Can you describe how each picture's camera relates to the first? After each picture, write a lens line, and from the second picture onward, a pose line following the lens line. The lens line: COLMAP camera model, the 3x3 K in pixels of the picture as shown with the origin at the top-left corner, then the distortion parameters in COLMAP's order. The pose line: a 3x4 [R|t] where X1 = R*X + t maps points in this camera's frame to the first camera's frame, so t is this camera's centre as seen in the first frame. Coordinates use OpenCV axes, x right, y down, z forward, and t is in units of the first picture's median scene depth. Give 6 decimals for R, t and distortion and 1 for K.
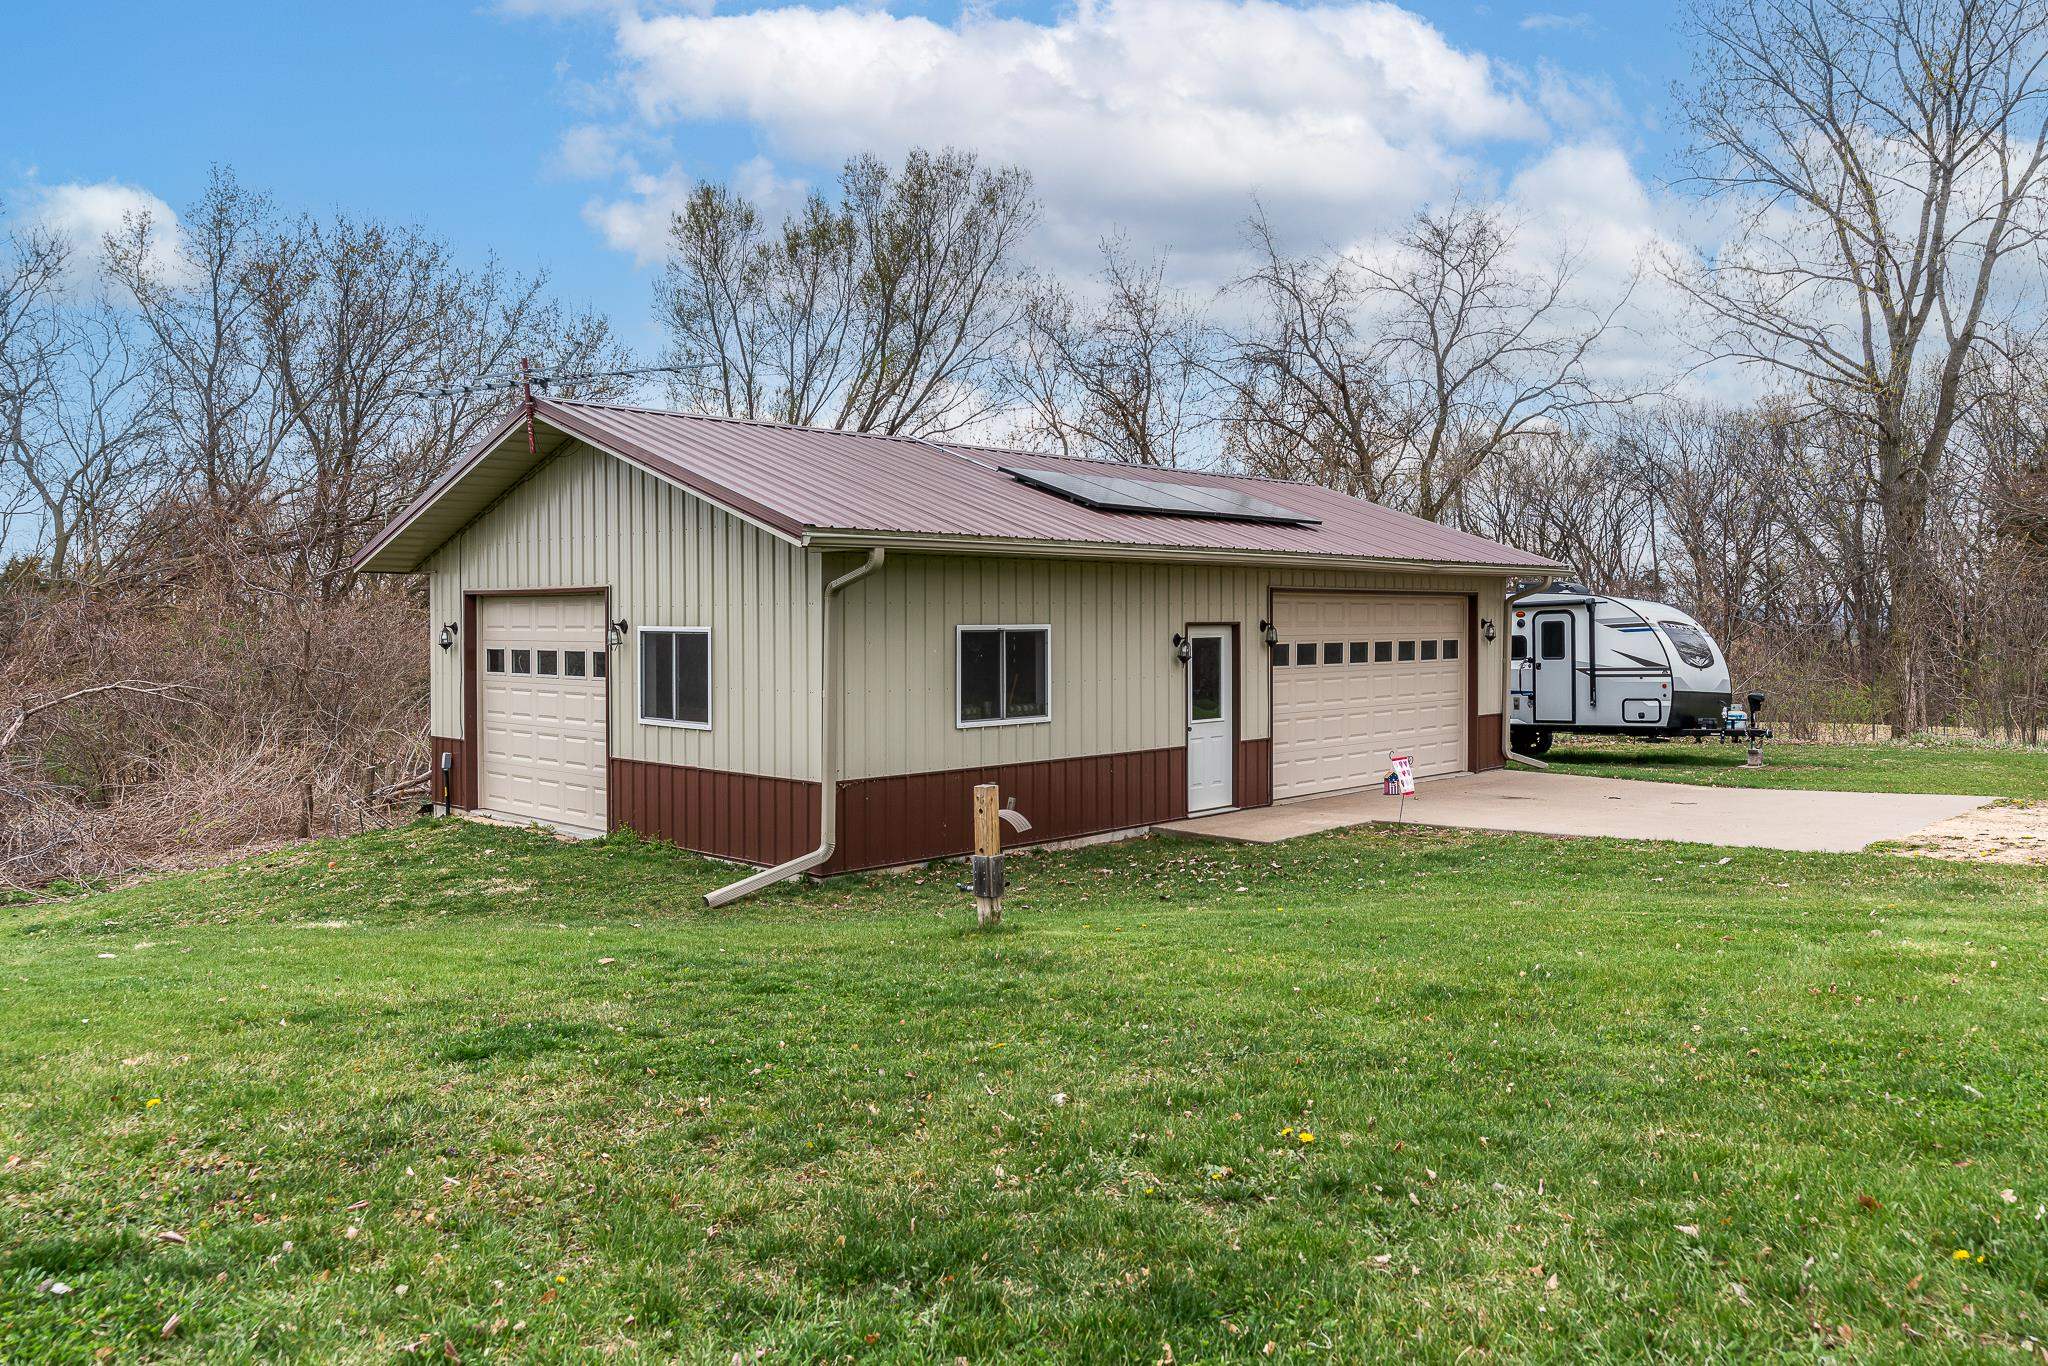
lens RADIAL K [[1430.4, 0, 1023.2], [0, 1430.4, 680.9], [0, 0, 1]] dist [0.029619, 0.001457]
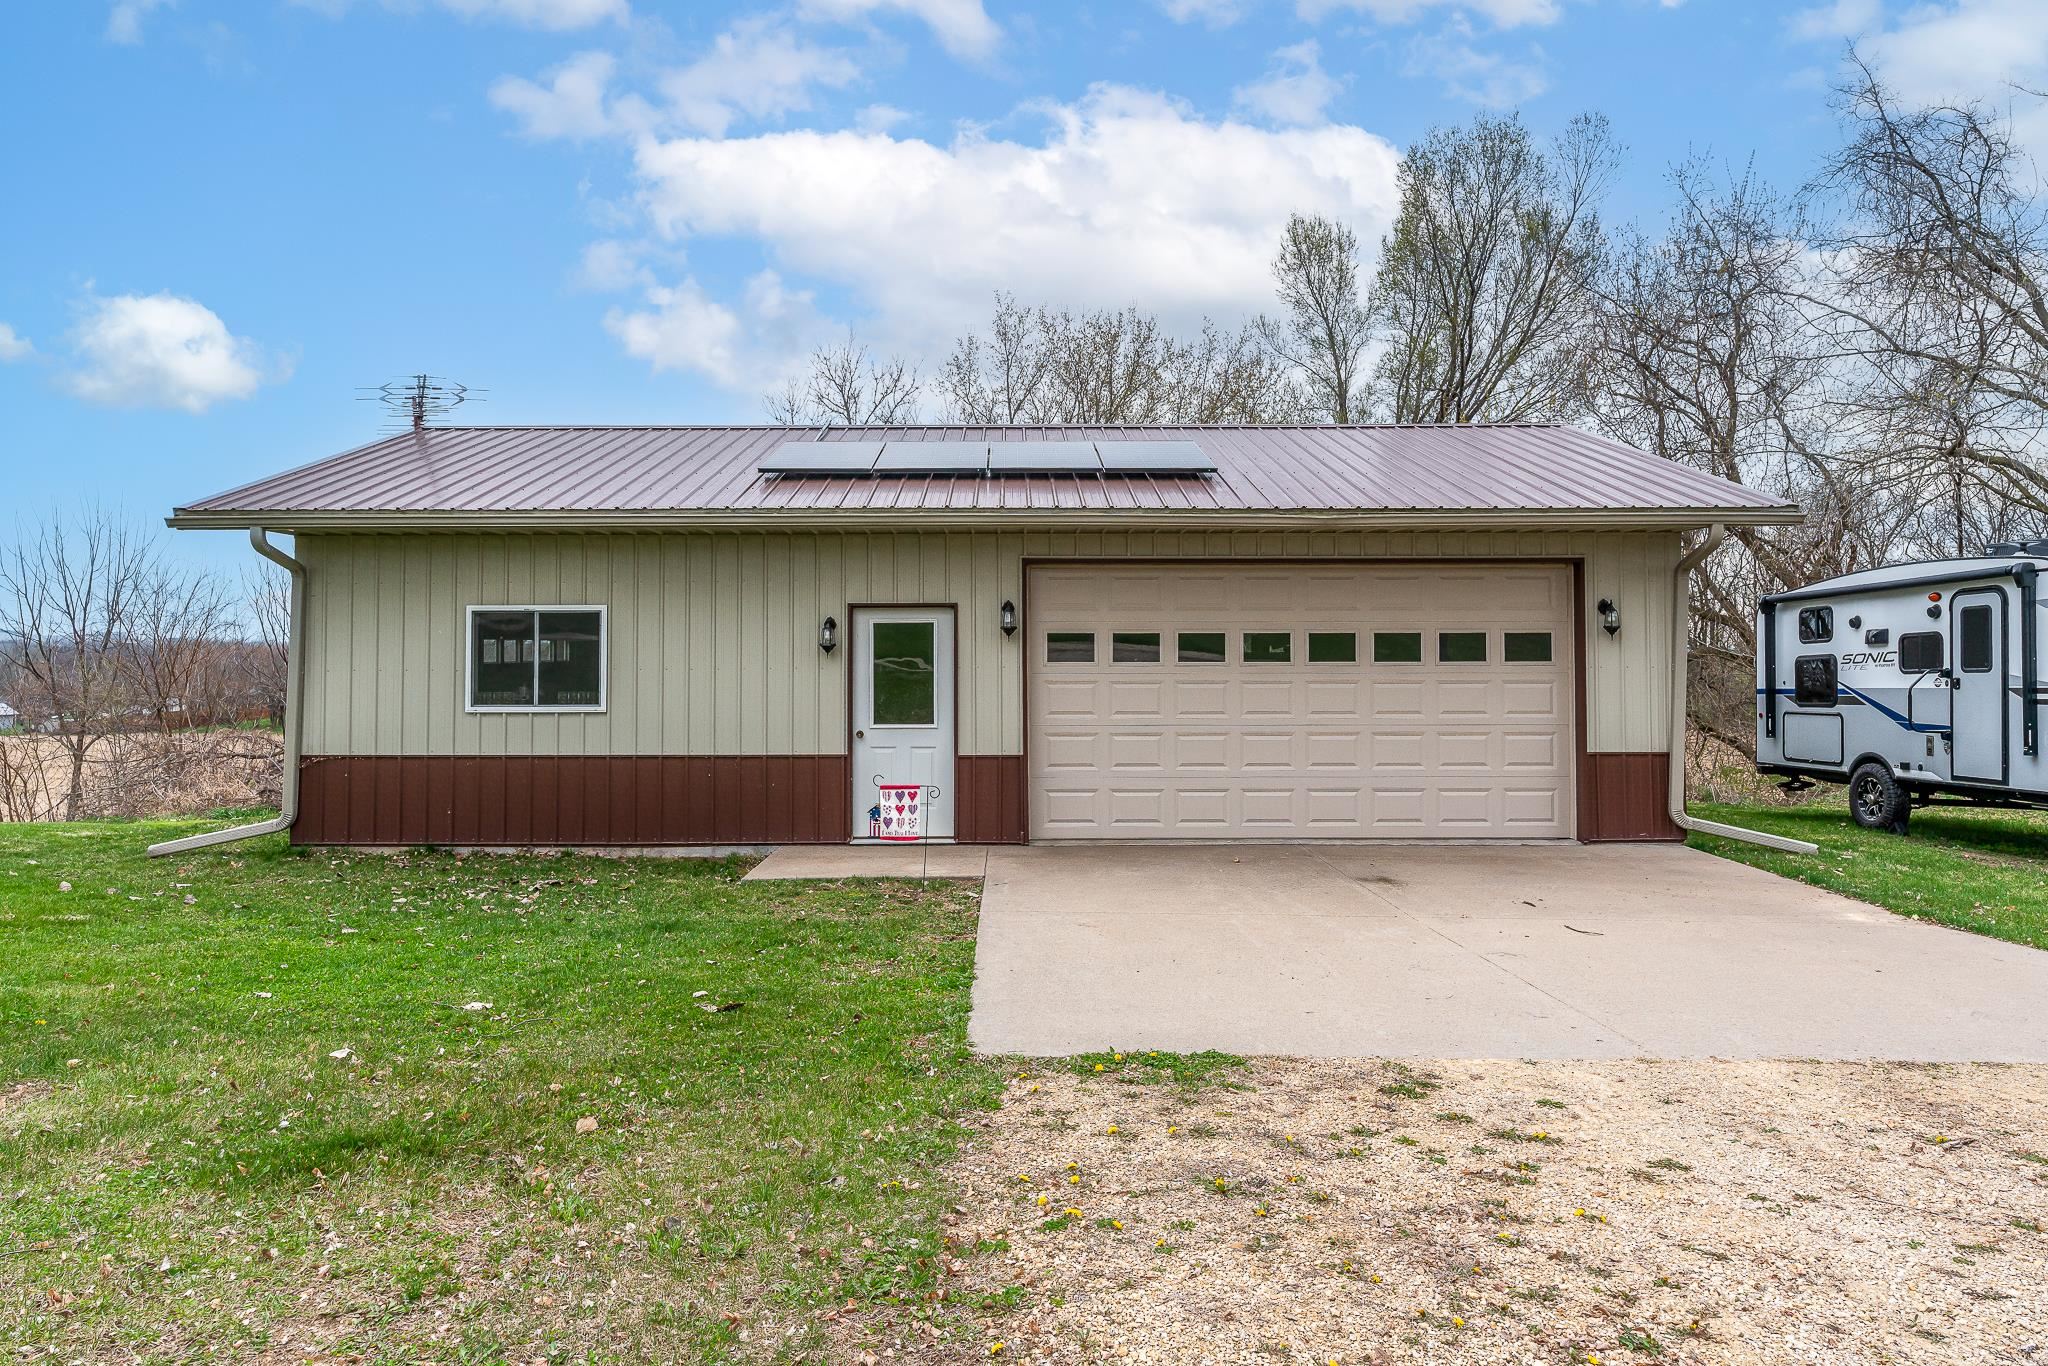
lens RADIAL K [[1237.4, 0, 1024.6], [0, 1237.4, 668.8], [0, 0, 1]] dist [0.005838, 0.004592]
pose [[0.708531, 0.016135, -0.705495, 0.640247], [-0.030481, 0.999505, -0.007753, -0.000984], [0.705021, 0.026997, 0.708673, 0.536391]]
